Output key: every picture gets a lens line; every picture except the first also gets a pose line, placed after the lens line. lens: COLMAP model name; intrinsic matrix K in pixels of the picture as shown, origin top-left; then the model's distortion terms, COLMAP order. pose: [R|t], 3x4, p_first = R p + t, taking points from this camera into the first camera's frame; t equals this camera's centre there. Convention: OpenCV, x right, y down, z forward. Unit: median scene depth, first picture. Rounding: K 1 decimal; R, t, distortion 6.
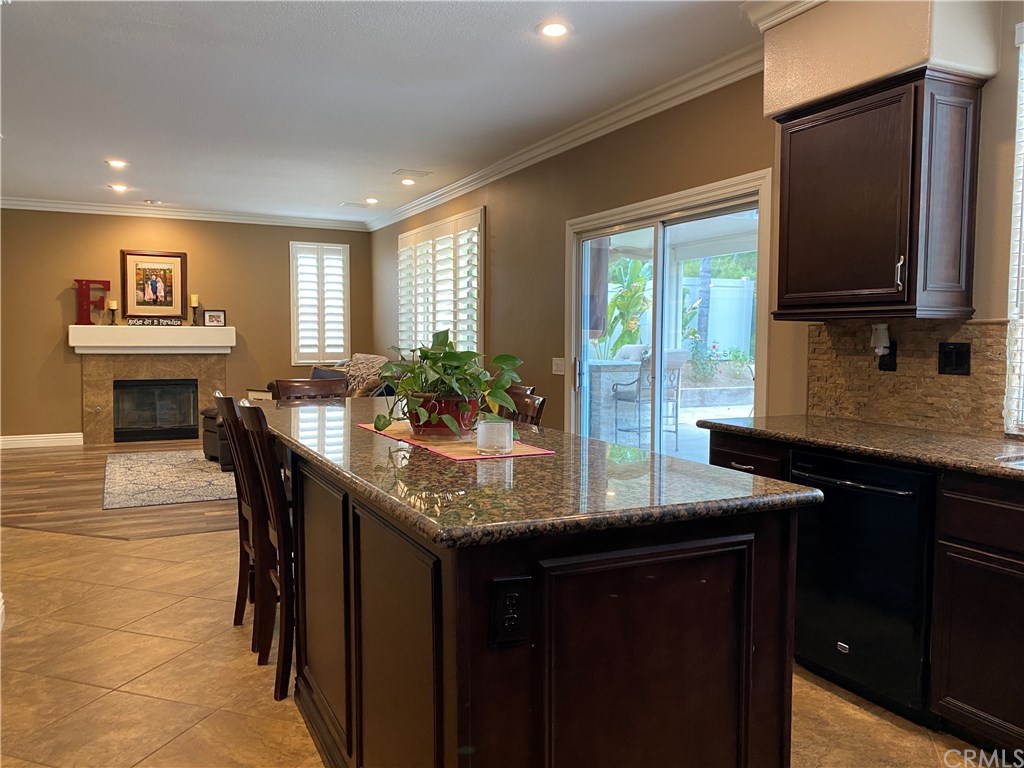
lens RADIAL K [[783.9, 0, 515.9], [0, 783.9, 384.1], [0, 0, 1]] dist [0.032124, -0.043638]
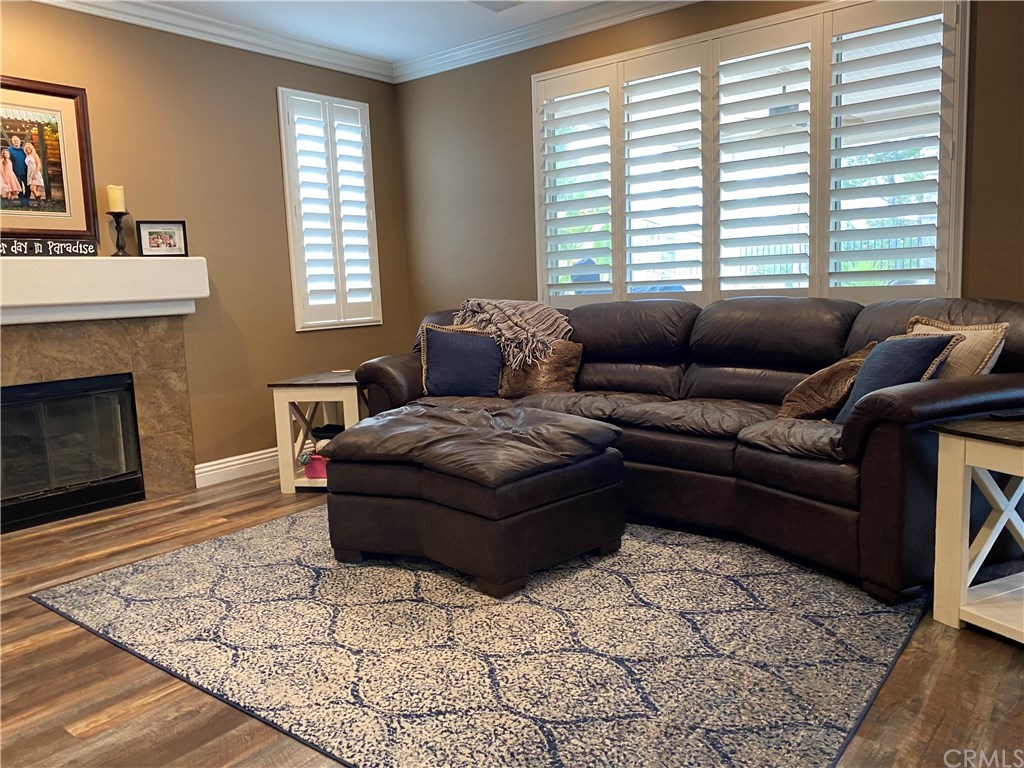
lens RADIAL K [[783.9, 0, 509.8], [0, 783.9, 383.5], [0, 0, 1]] dist [0.032124, -0.043638]
pose [[0.908129, -0.095207, 0.407721, -0.395297], [0.071645, 0.994776, 0.072715, -0.018112], [-0.412514, -0.036823, 0.910207, 0.492451]]
